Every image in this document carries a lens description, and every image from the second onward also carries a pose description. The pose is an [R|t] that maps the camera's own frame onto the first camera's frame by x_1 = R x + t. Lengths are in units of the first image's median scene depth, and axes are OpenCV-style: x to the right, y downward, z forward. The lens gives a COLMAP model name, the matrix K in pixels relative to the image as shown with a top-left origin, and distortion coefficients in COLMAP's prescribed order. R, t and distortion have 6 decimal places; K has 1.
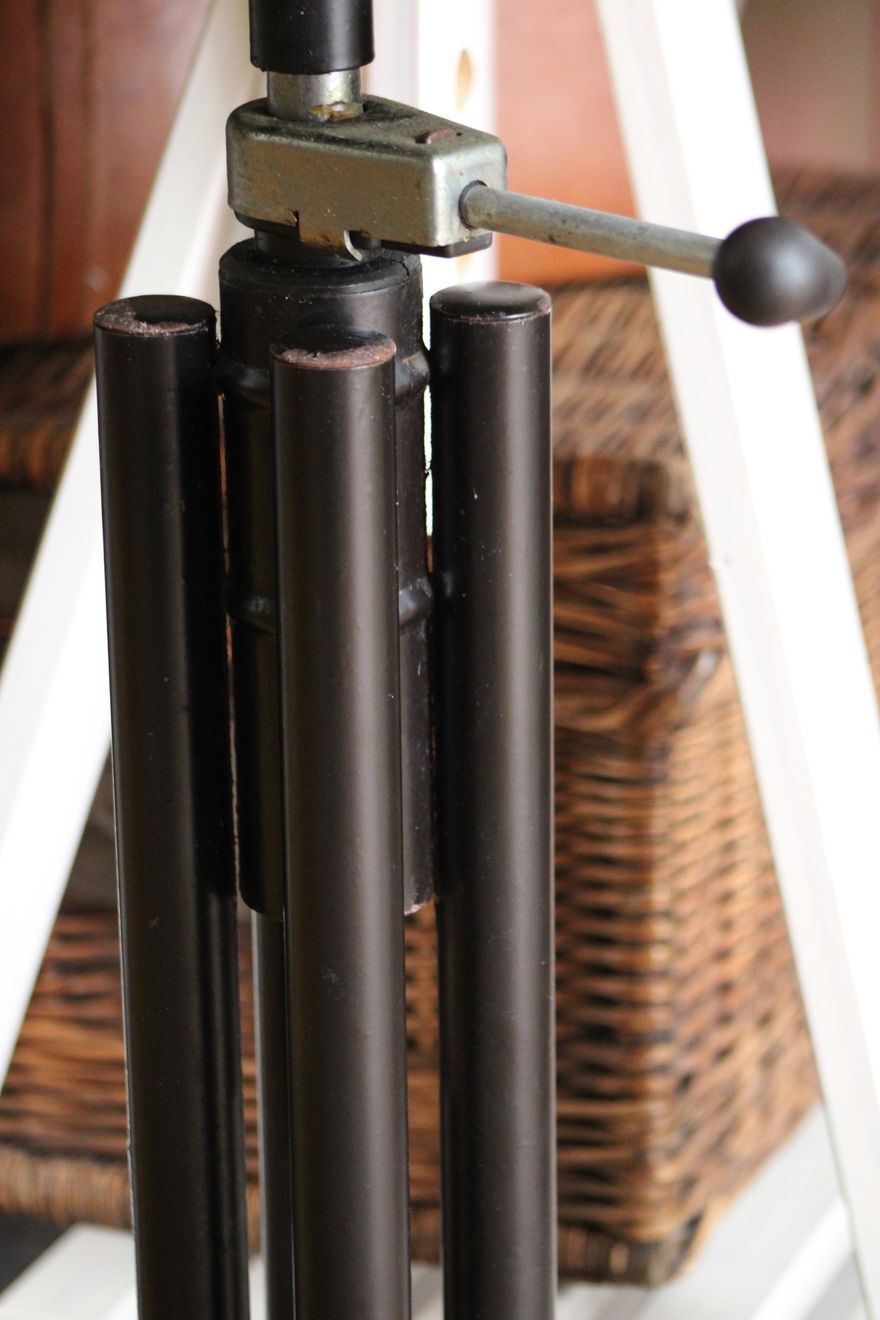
lens RADIAL K [[5514.1, 0, 440.0], [0, 5514.1, 660.0], [0, 0, 1]] dist [0.078137, -0.278545]
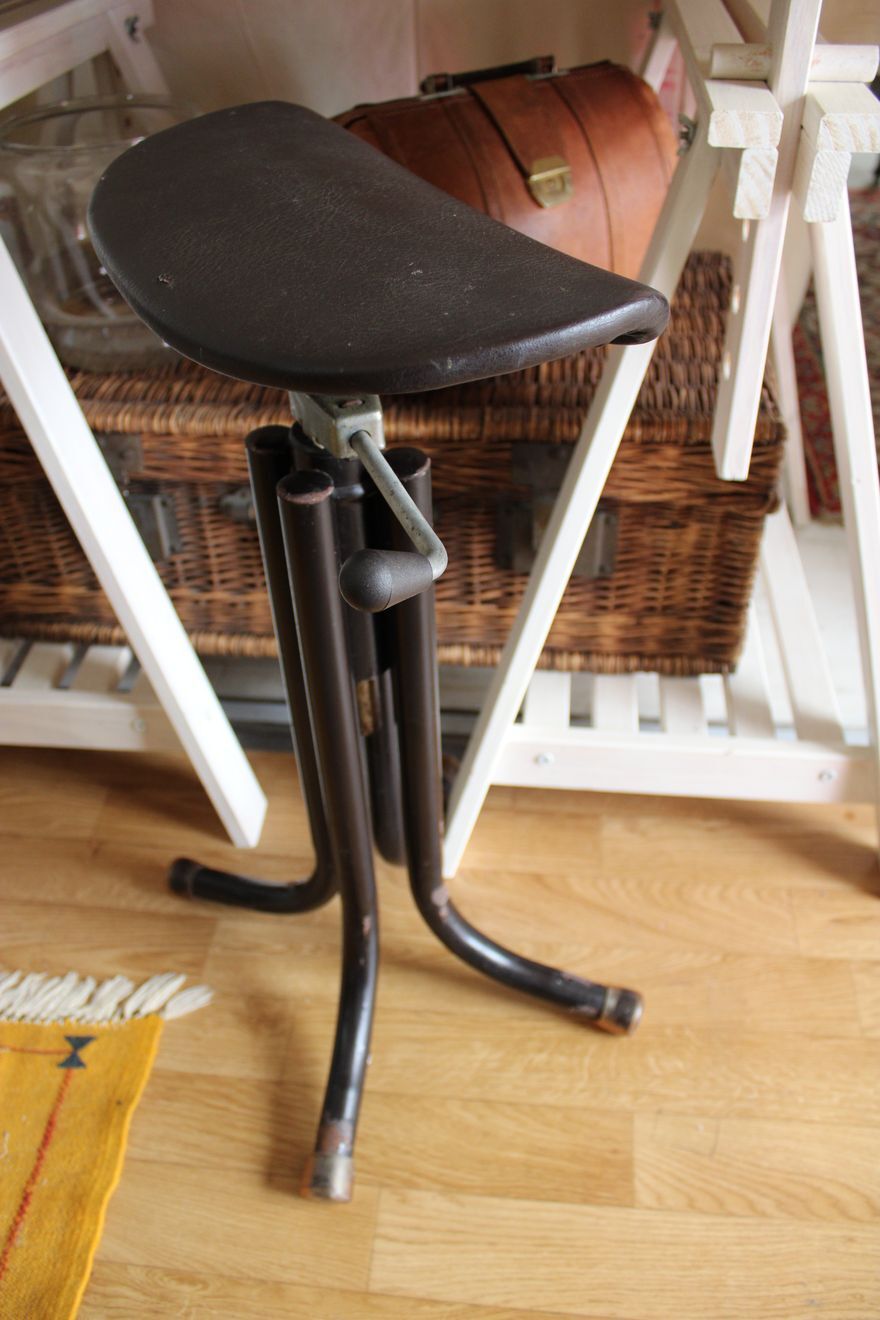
lens RADIAL K [[1092.1, 0, 437.4], [0, 1092.1, 652.0], [0, 0, 1]] dist [-0.169727, 0.147614]
pose [[0.971449, -0.165209, 0.170274, -0.225393], [0.090280, 0.921123, 0.378657, -0.141606], [-0.219401, -0.352474, 0.909739, 0.513109]]
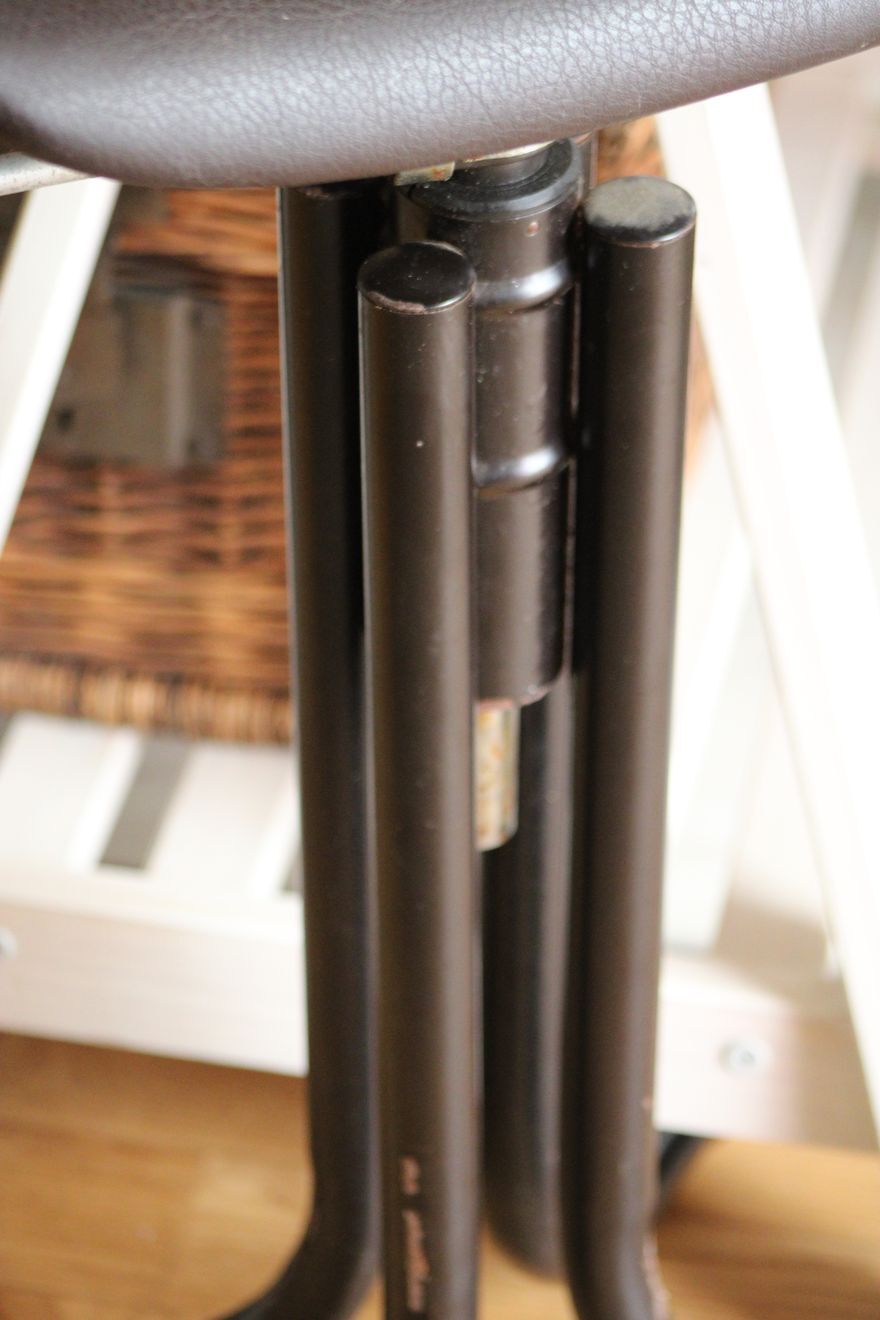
lens RADIAL K [[5514.1, 0, 440.0], [0, 5514.1, 660.0], [0, 0, 1]] dist [0.078137, -0.278545]
pose [[0.989762, -0.070294, 0.124215, -0.124504], [0.025649, 0.943739, 0.329694, -0.273950], [-0.140402, -0.323133, 0.935880, -0.005247]]
